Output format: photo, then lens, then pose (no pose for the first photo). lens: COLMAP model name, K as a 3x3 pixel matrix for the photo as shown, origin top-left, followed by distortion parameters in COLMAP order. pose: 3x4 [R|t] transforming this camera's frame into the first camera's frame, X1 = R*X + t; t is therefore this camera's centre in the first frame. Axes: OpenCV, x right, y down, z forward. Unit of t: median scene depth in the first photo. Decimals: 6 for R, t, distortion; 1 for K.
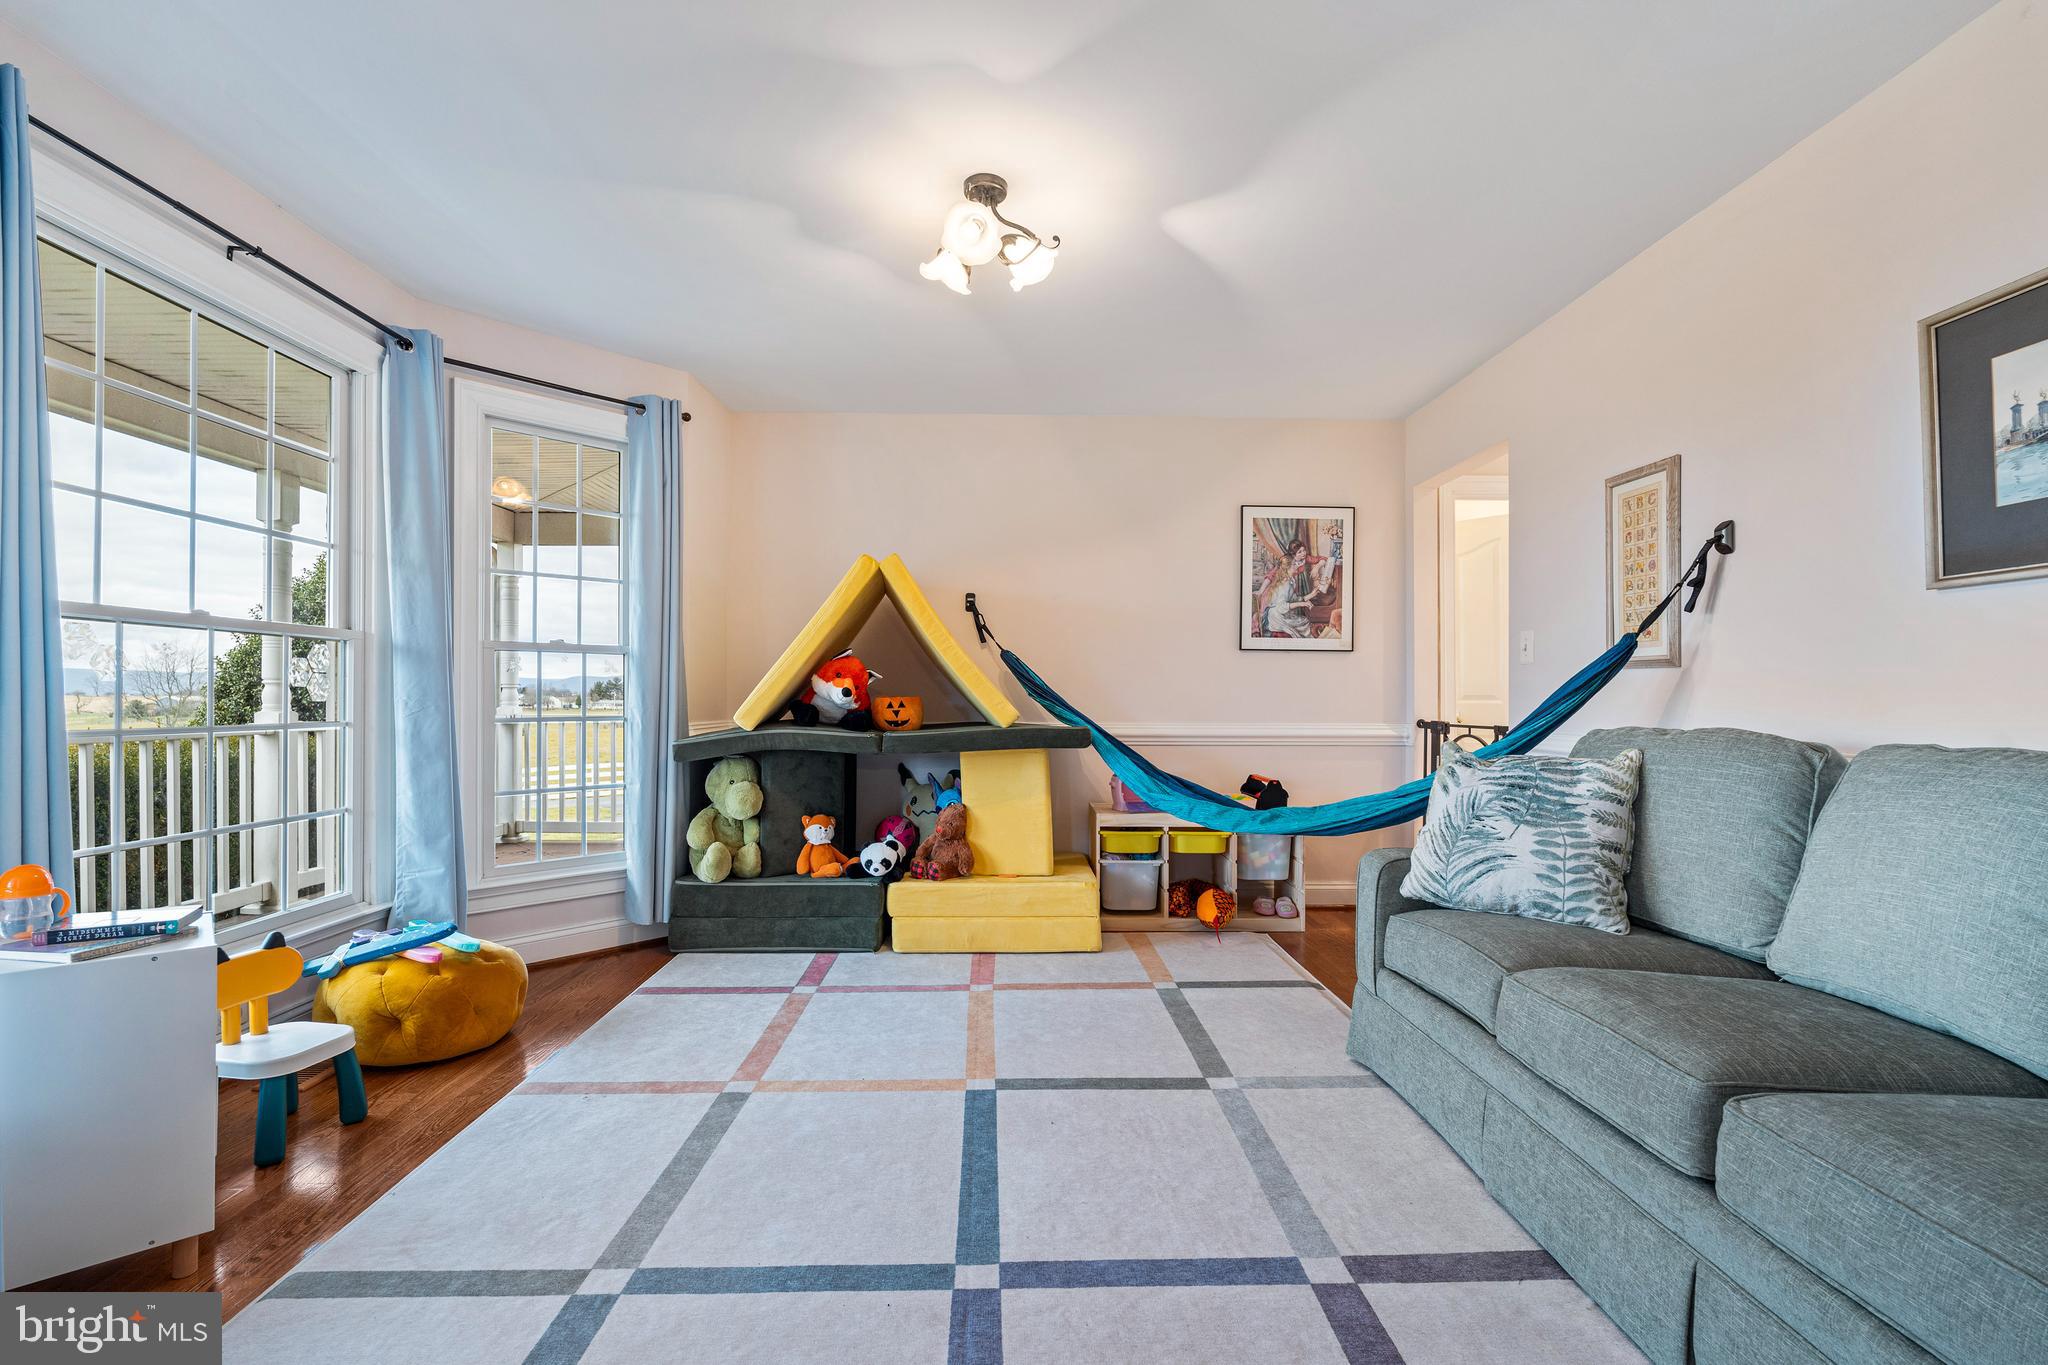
lens RADIAL K [[894.0, 0, 1023.5], [0, 894.0, 690.3], [0, 0, 1]] dist [-0.001275, 0.000401]
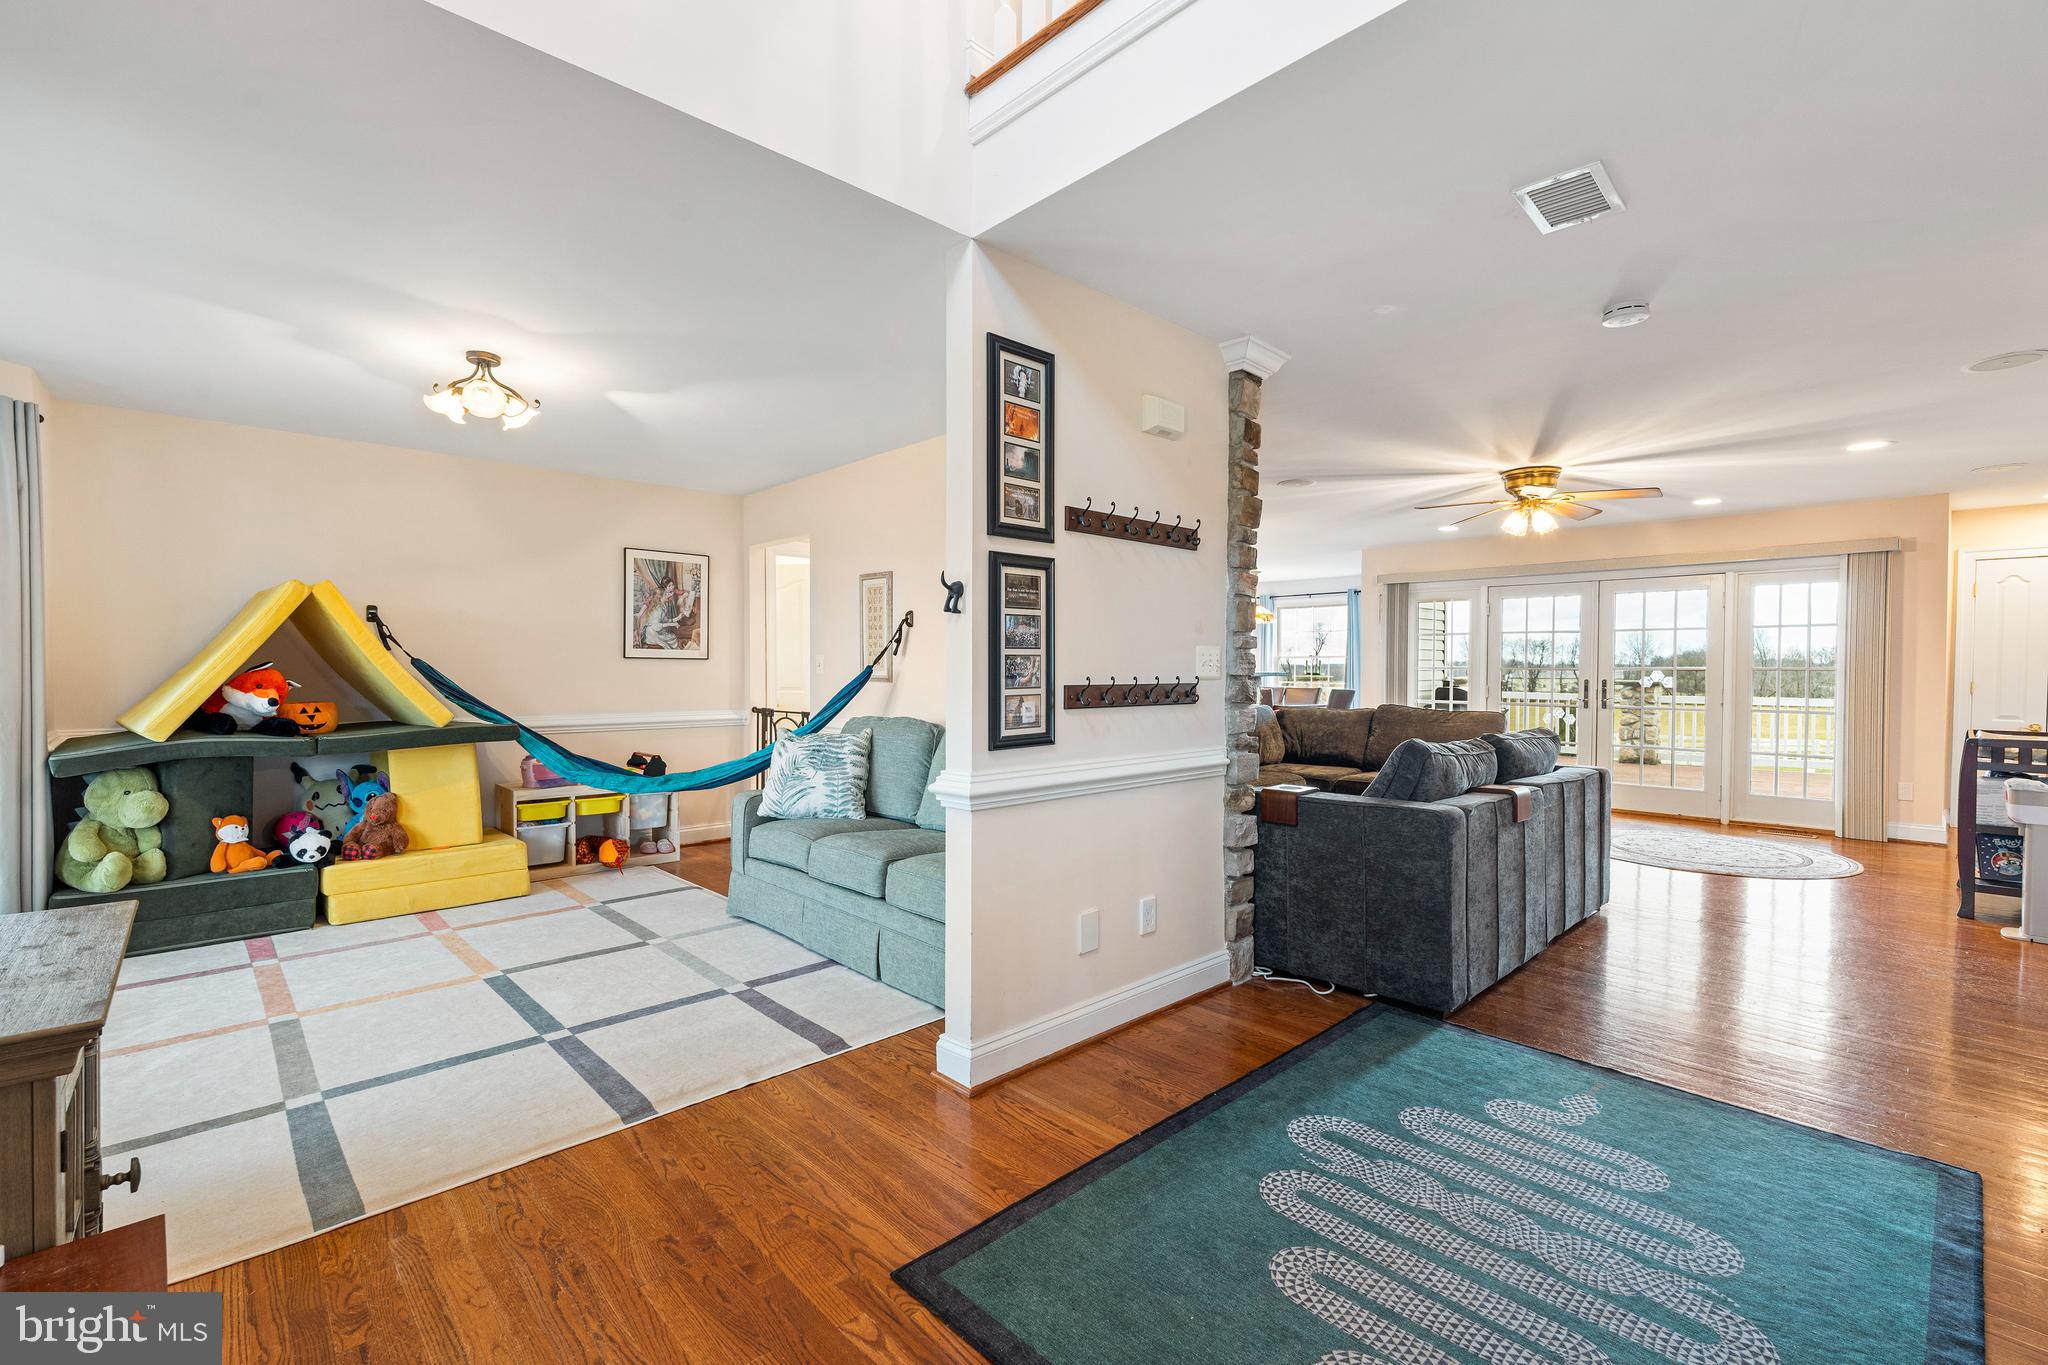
lens RADIAL K [[894.0, 0, 1023.5], [0, 894.0, 690.3], [0, 0, 1]] dist [-0.001275, 0.000401]
pose [[0.738488, -0.017542, 0.674038, -0.256821], [-0.006721, 0.999420, 0.033373, -0.055624], [-0.674233, -0.029176, 0.737942, -0.445271]]
